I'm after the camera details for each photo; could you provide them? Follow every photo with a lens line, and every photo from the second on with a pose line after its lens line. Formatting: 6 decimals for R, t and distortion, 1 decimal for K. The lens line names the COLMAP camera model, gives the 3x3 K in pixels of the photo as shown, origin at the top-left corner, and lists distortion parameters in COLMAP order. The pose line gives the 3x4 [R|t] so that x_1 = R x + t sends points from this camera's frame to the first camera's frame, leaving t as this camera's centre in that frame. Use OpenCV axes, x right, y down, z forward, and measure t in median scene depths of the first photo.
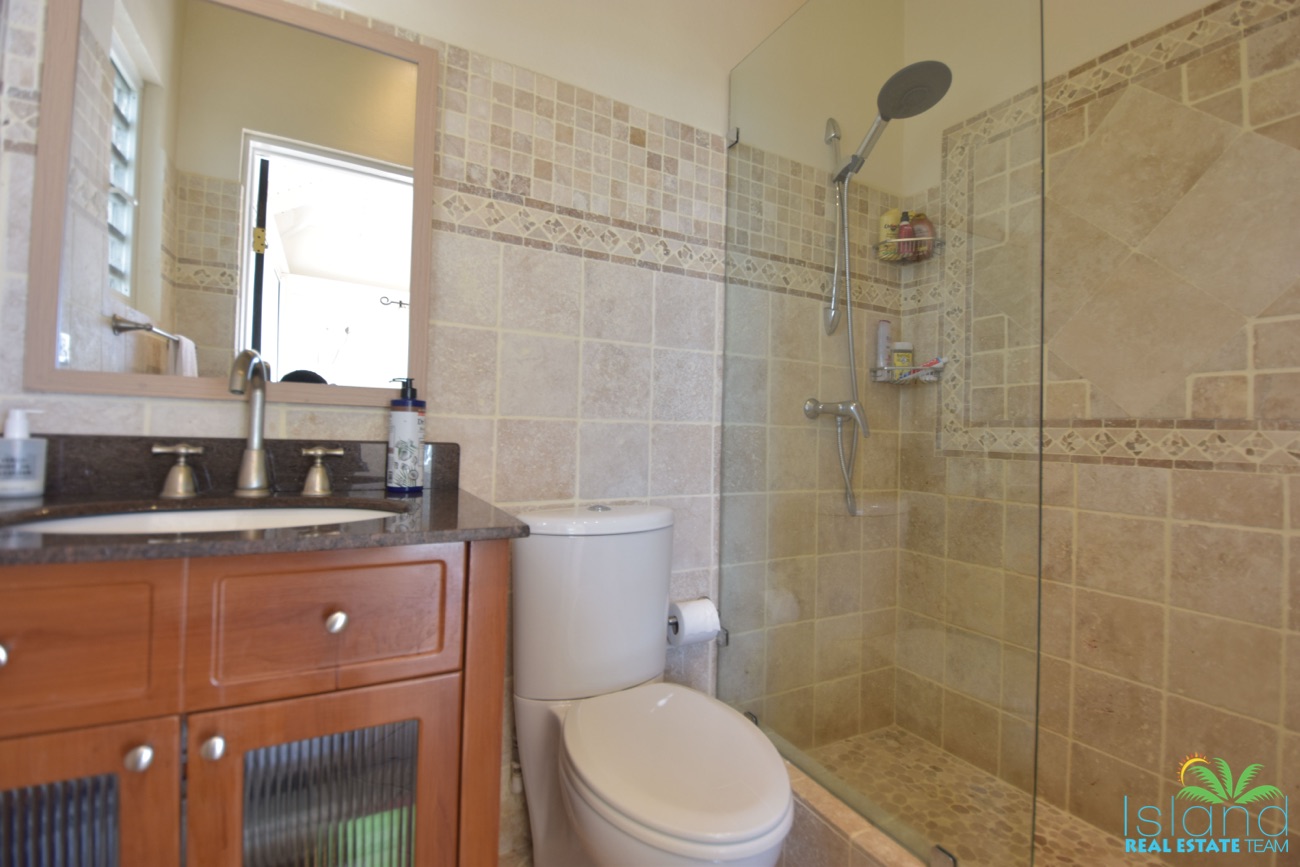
lens RADIAL K [[564.3, 0, 657.7], [0, 564.3, 428.7], [0, 0, 1]] dist [0.022825, -0.026790]
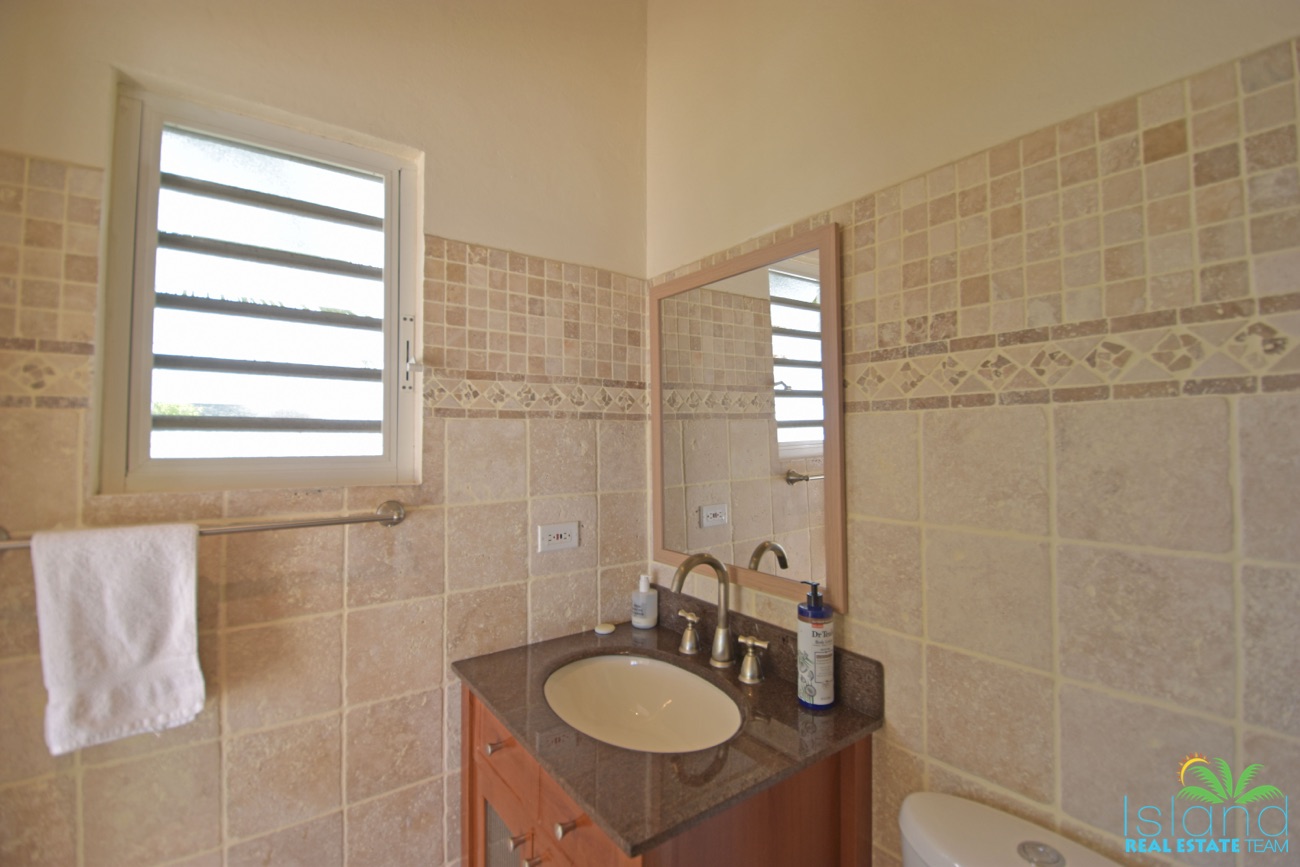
lens RADIAL K [[564.3, 0, 657.7], [0, 564.3, 428.7], [0, 0, 1]] dist [0.022825, -0.026790]
pose [[0.151028, -0.053174, -0.987098, 0.408239], [0.022586, 0.998477, -0.050331, -0.262411], [0.988271, -0.014693, 0.151999, 0.509712]]
